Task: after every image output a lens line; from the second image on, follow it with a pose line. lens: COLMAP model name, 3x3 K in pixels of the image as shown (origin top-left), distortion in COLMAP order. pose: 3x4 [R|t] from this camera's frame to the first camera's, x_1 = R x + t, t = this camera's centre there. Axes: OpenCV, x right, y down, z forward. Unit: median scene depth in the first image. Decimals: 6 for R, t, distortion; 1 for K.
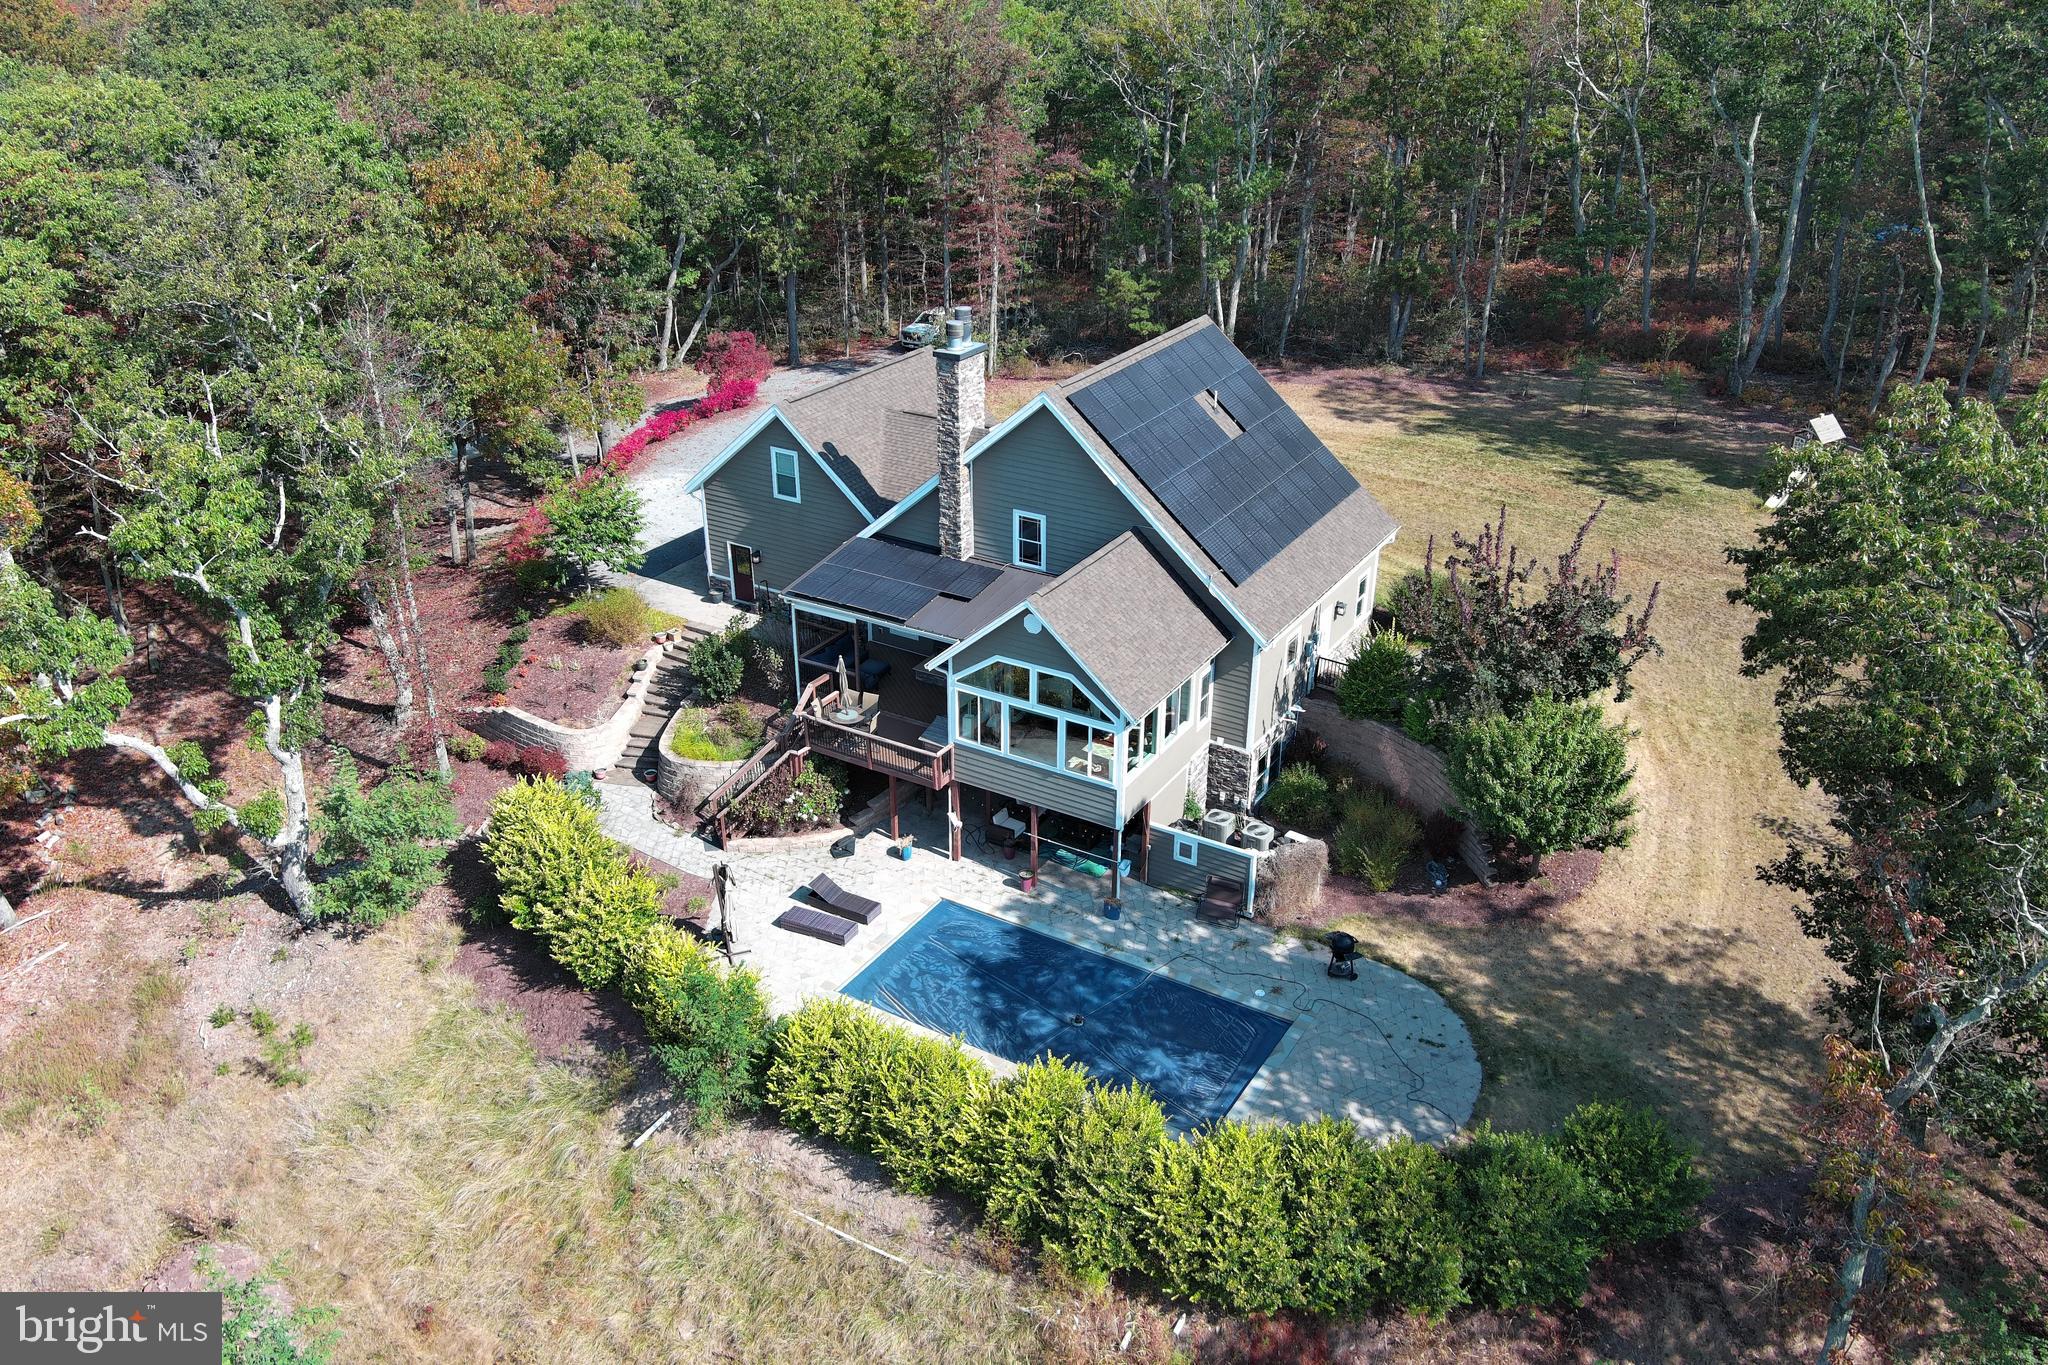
lens RADIAL K [[1590.1, 0, 1024.0], [0, 1590.1, 682.5], [0, 0, 1]] dist [0.015826, -0.039782]
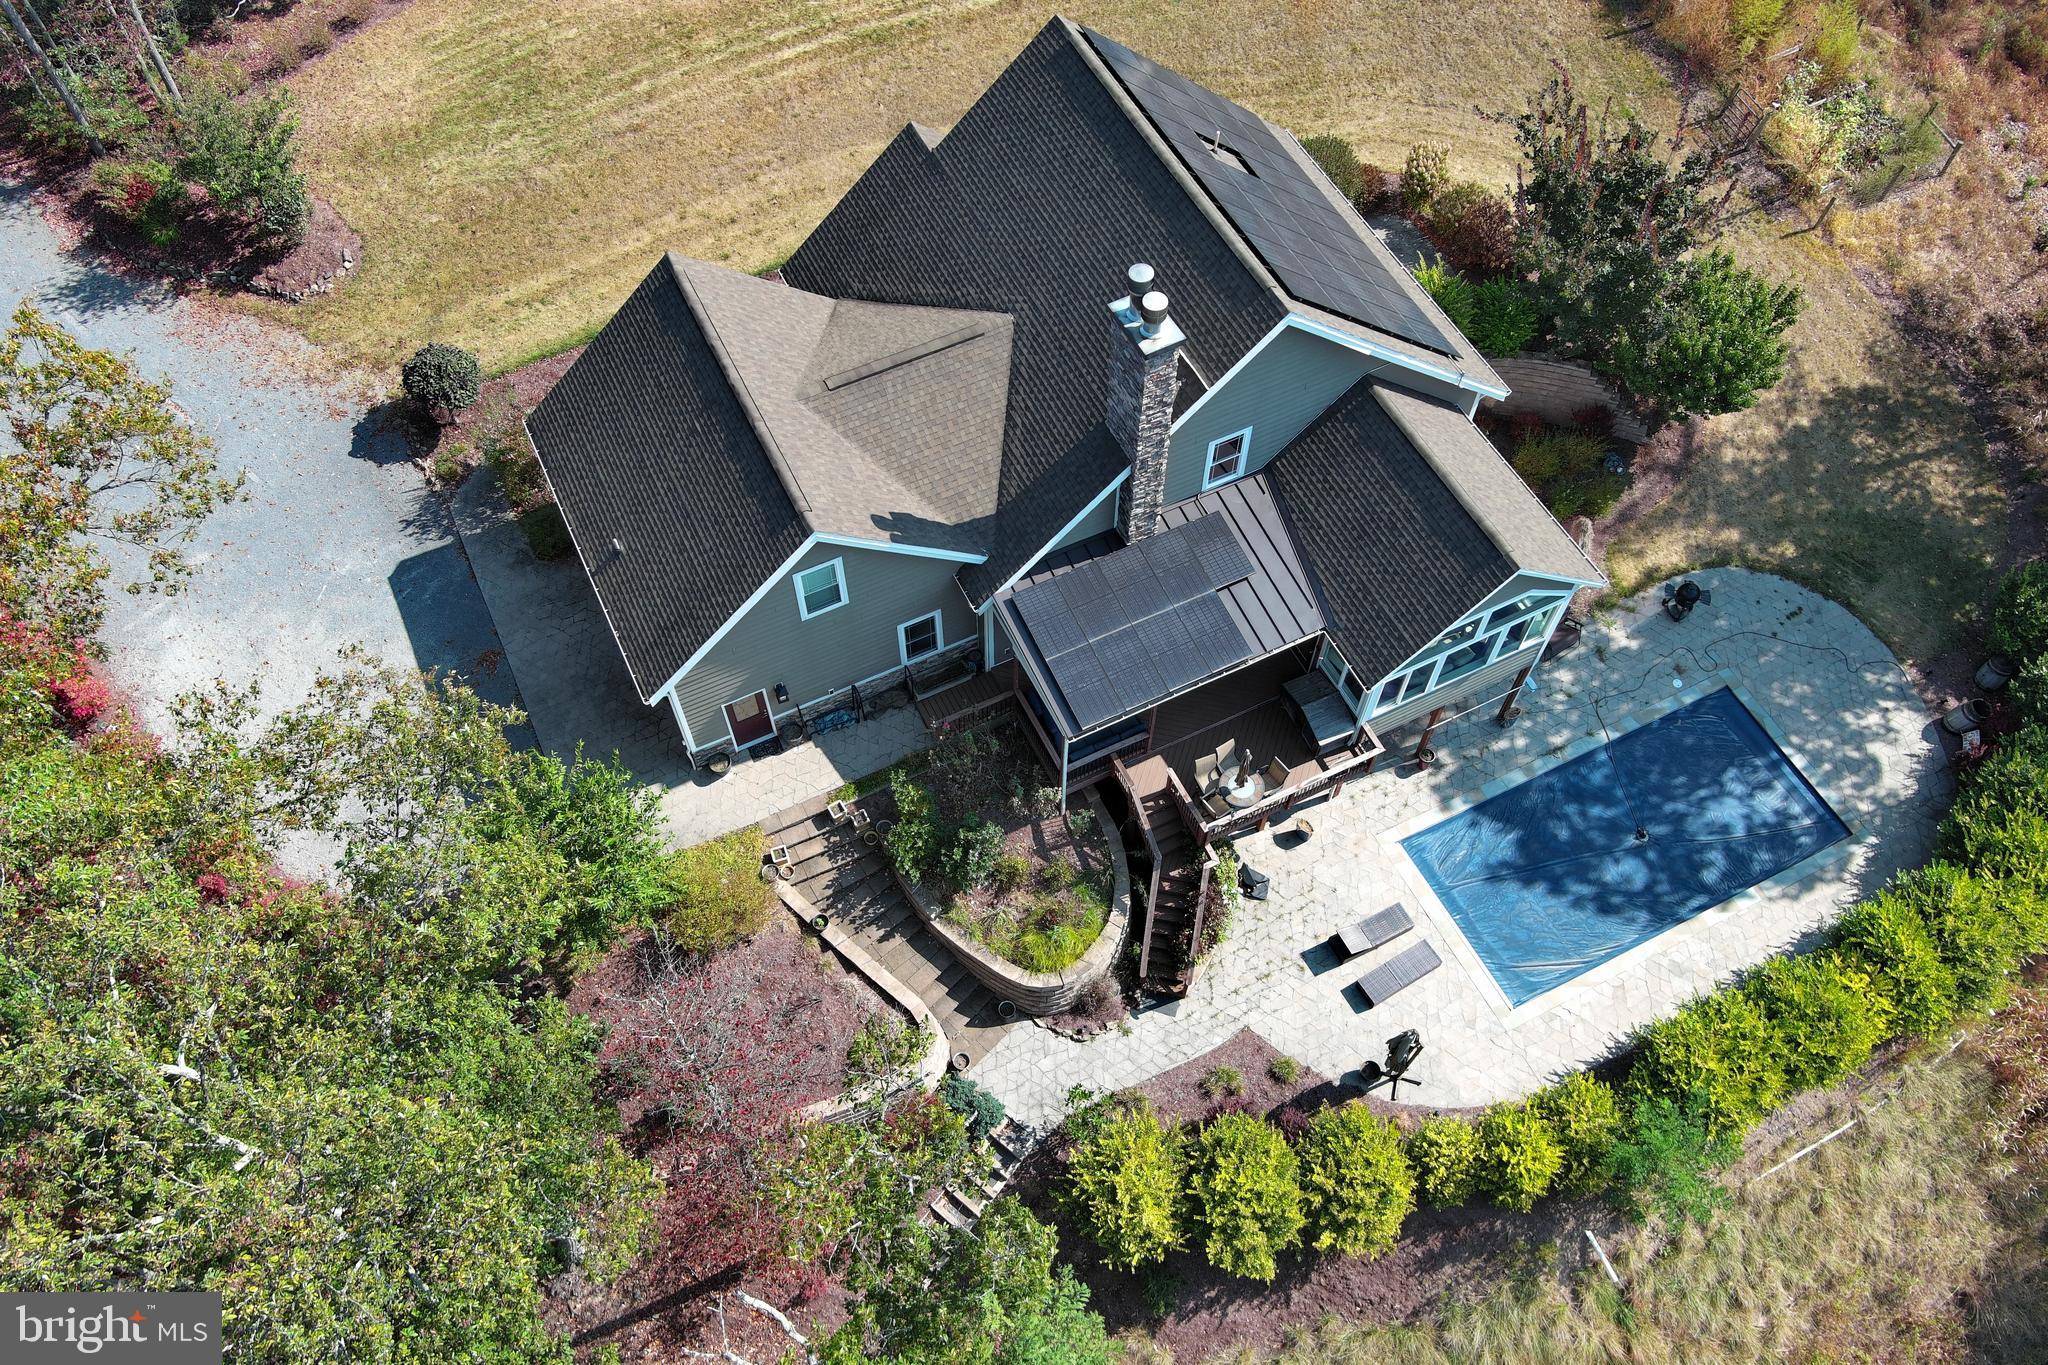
lens RADIAL K [[1579.6, 0, 1031.2], [0, 1579.6, 698.9], [0, 0, 1]] dist [0.018876, -0.007889]
pose [[0.536056, -0.722776, 0.436164, -0.477365], [0.368157, 0.665107, 0.649687, -0.558724], [-0.759674, -0.187692, 0.622629, 0.585213]]
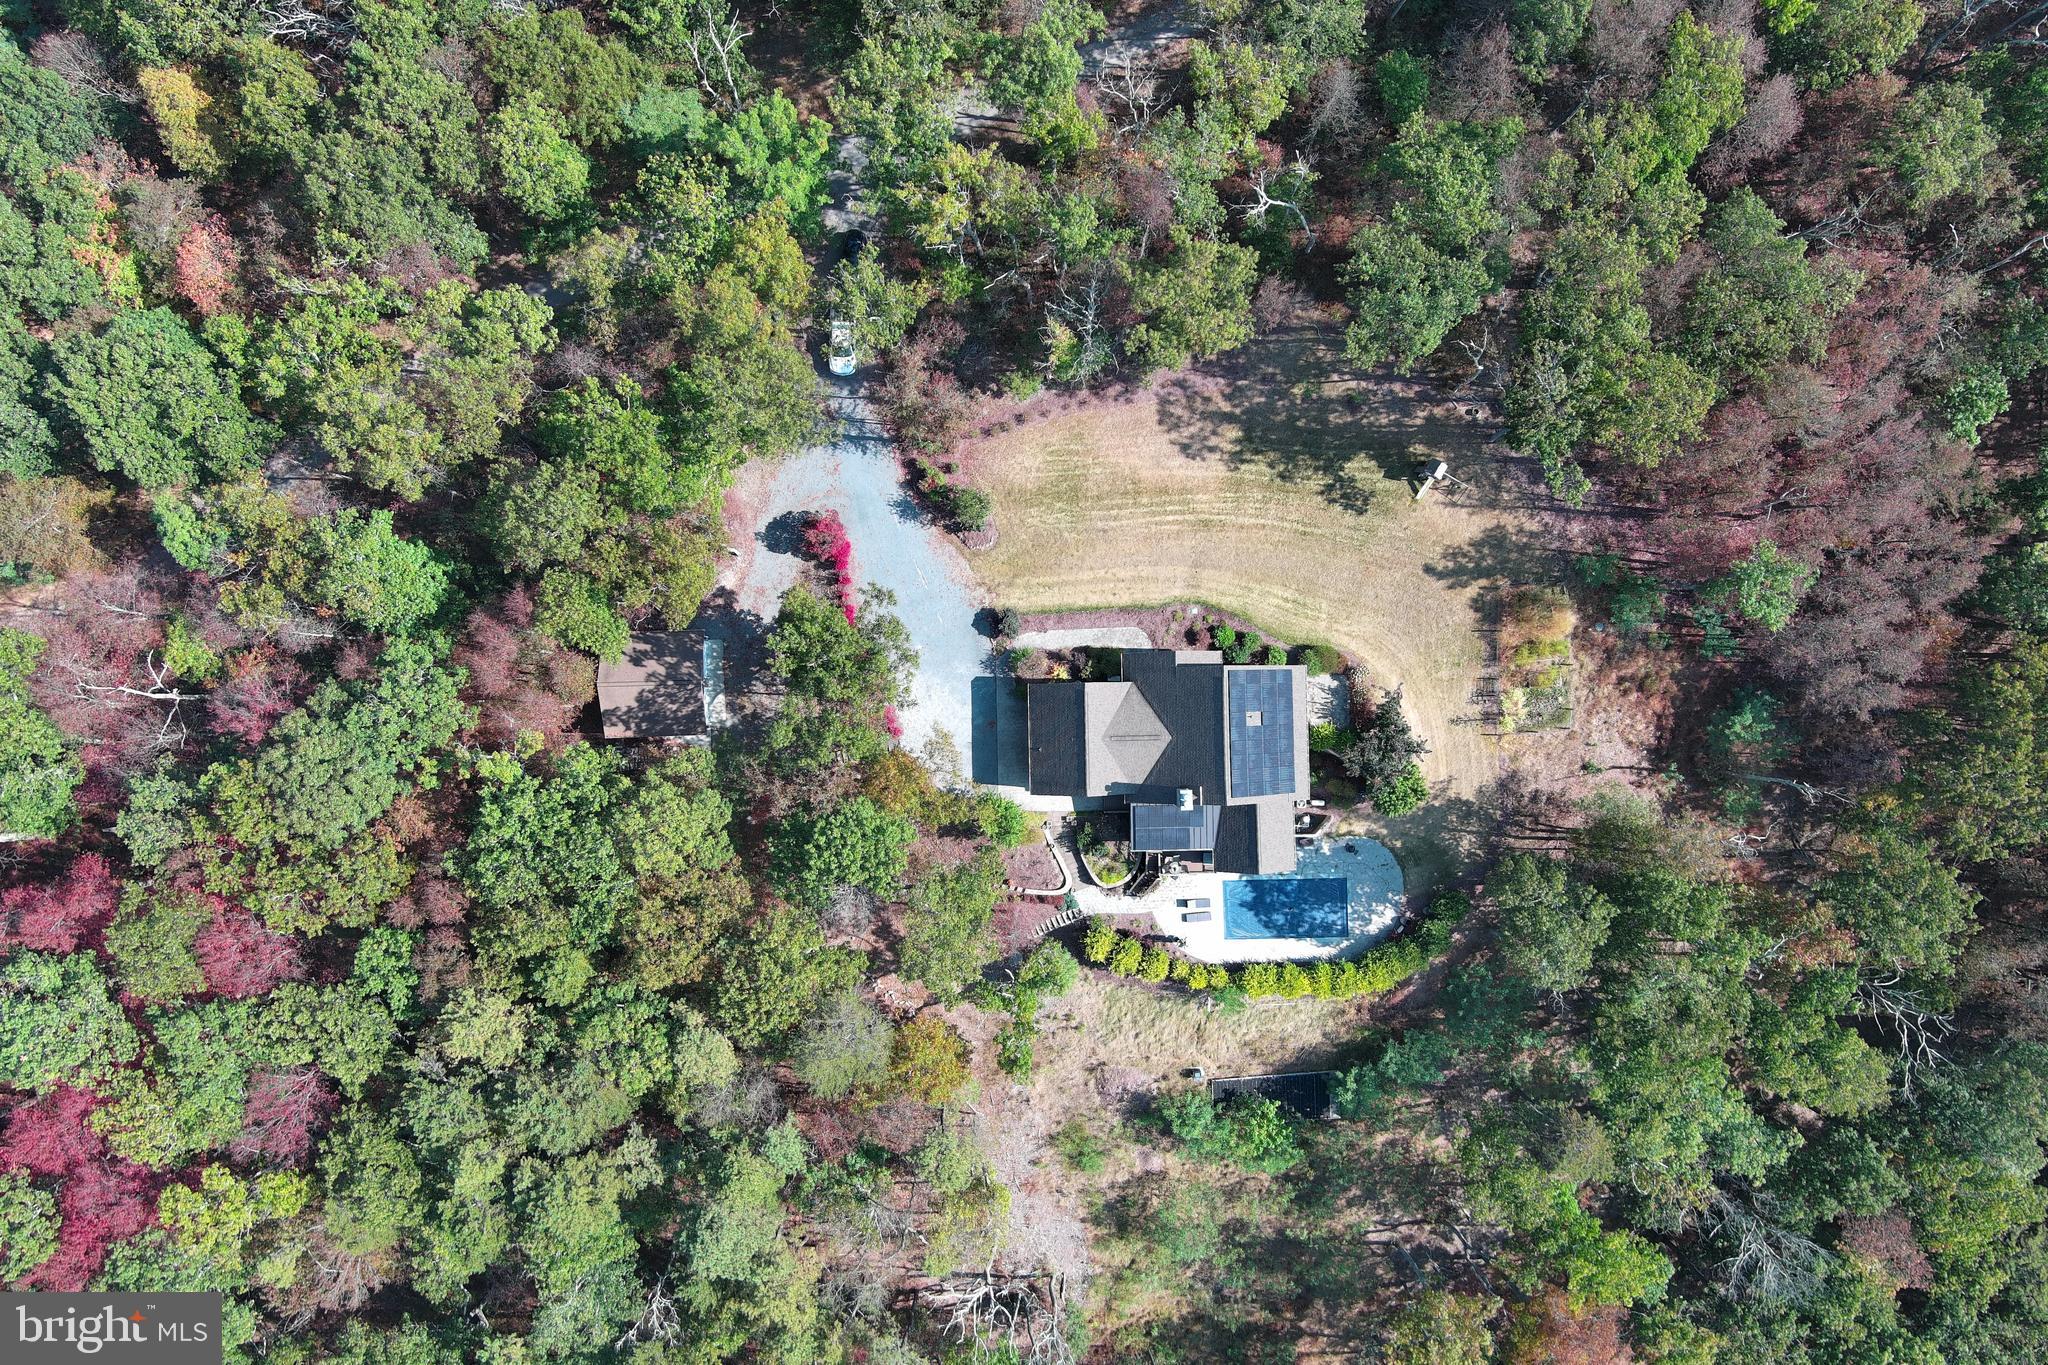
lens RADIAL K [[1590.1, 0, 1024.0], [0, 1590.1, 682.5], [0, 0, 1]] dist [0.015826, -0.039782]
pose [[0.843541, -0.536947, -0.011265, -0.122931], [0.247011, 0.369257, 0.895899, -2.677500], [-0.476891, -0.758510, 0.444115, 0.119999]]
